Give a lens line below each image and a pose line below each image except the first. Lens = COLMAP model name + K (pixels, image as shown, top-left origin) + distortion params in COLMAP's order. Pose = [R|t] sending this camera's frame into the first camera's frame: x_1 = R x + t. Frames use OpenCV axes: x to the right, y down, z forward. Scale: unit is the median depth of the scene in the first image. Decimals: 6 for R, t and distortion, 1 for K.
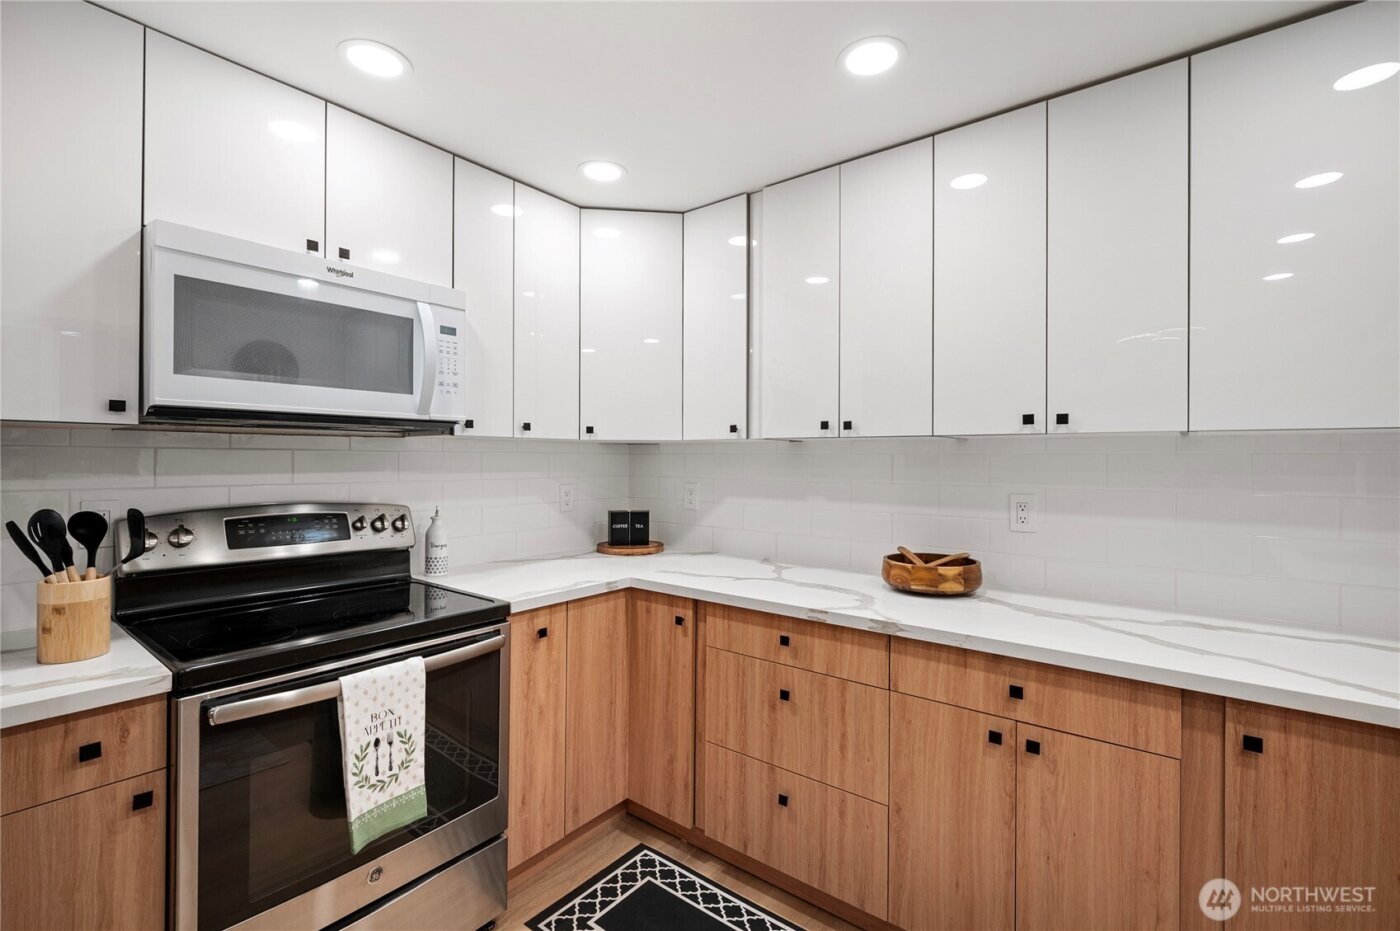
lens RADIAL K [[621.6, 0, 695.5], [0, 621.6, 462.2], [0, 0, 1]] dist [-0.000570, 0.000610]
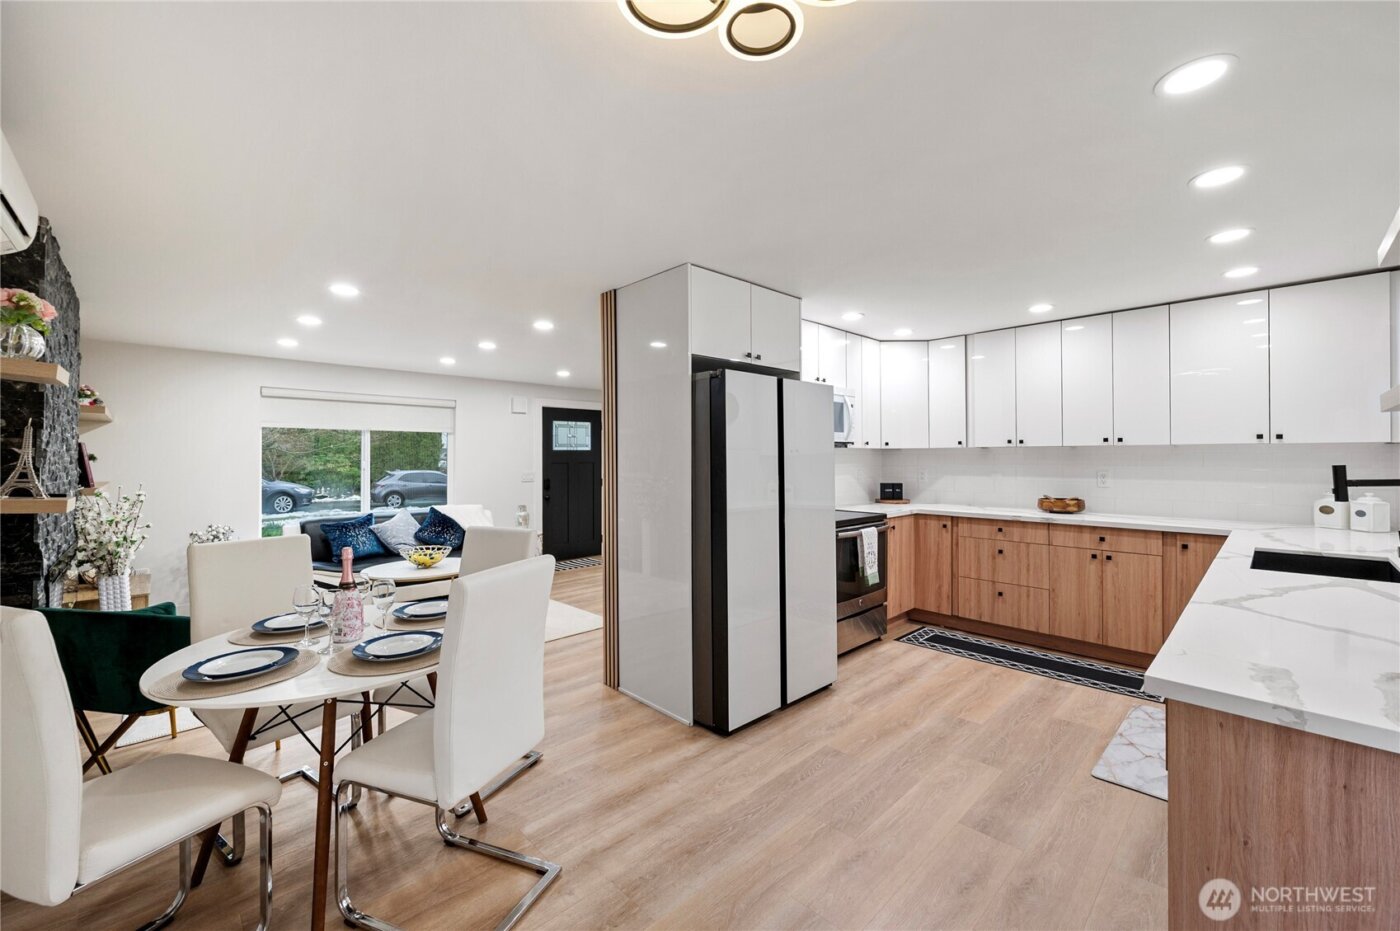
lens RADIAL K [[558.6, 0, 704.5], [0, 558.6, 457.0], [0, 0, 1]] dist [-0.003147, -0.000253]
pose [[0.991047, -0.006457, -0.133354, -0.741252], [0.005273, 0.999944, -0.009229, 0.012355], [0.133406, 0.008443, 0.991026, -1.392114]]
